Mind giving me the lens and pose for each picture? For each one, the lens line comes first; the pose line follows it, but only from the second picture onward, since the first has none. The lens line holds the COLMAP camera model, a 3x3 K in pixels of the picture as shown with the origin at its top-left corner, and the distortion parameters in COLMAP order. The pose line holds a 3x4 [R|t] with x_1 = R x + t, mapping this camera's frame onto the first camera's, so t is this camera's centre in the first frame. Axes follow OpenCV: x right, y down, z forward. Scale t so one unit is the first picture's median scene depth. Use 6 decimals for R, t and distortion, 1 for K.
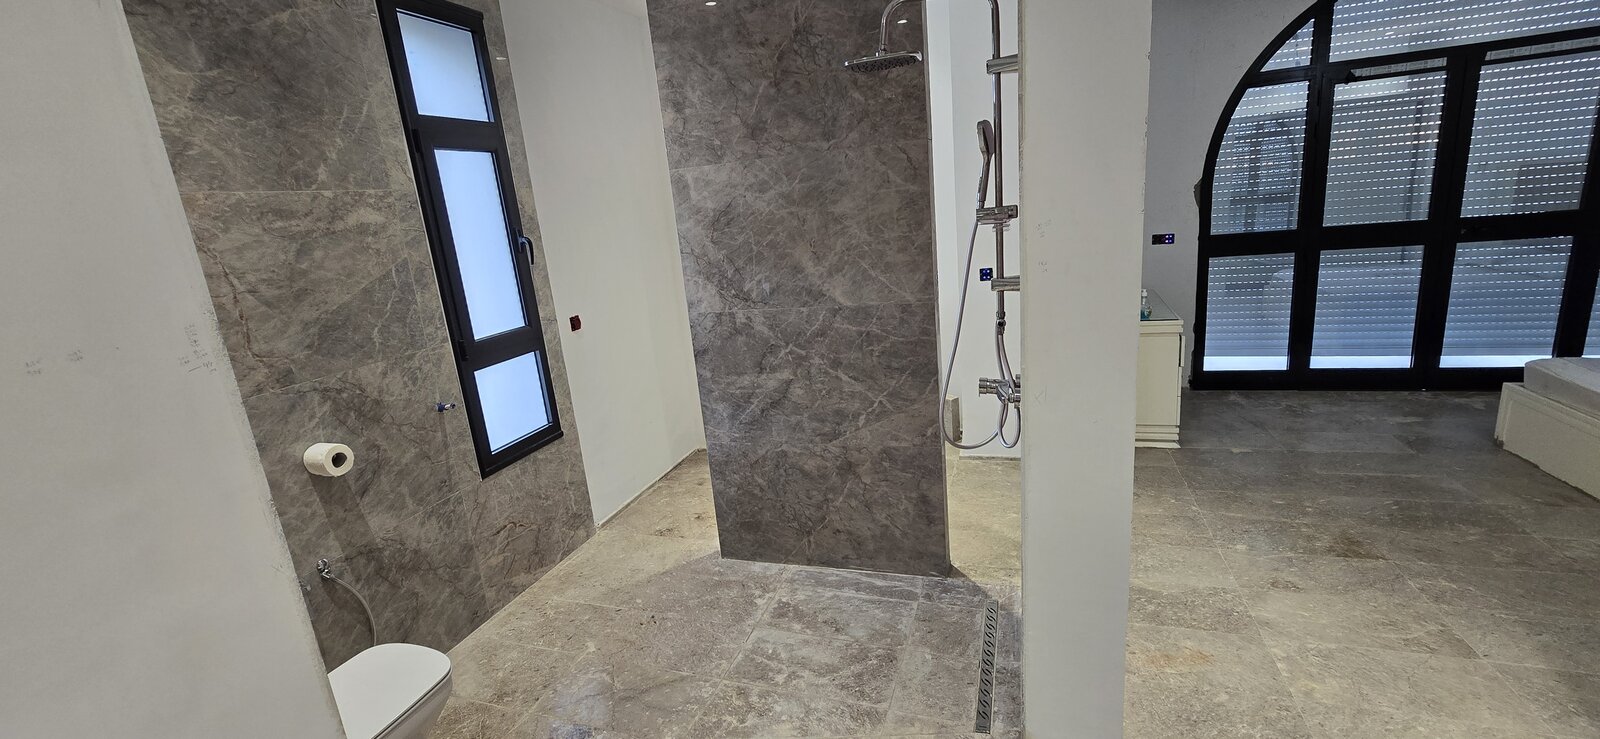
lens RADIAL K [[649.4, 0, 801.1], [0, 649.4, 358.8], [0, 0, 1]] dist [-0.004051, 0.002155]
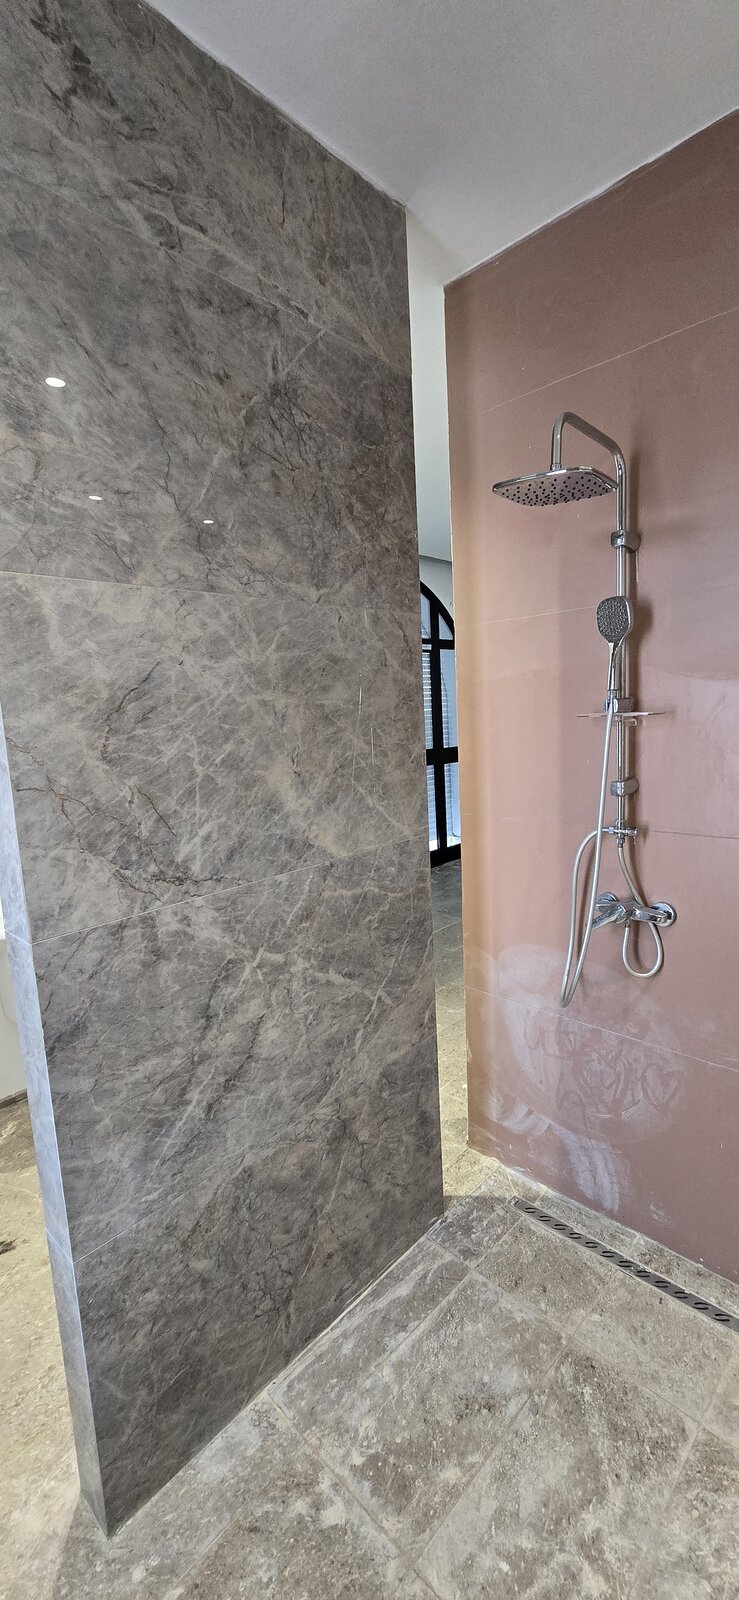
lens RADIAL K [[649.4, 0, 375.3], [0, 649.4, 802.8], [0, 0, 1]] dist [-0.004051, 0.002155]
pose [[0.443104, -0.057503, 0.894624, -0.450897], [0.225309, 0.973052, -0.049051, -0.093651], [-0.867695, 0.223301, 0.444119, 0.681012]]
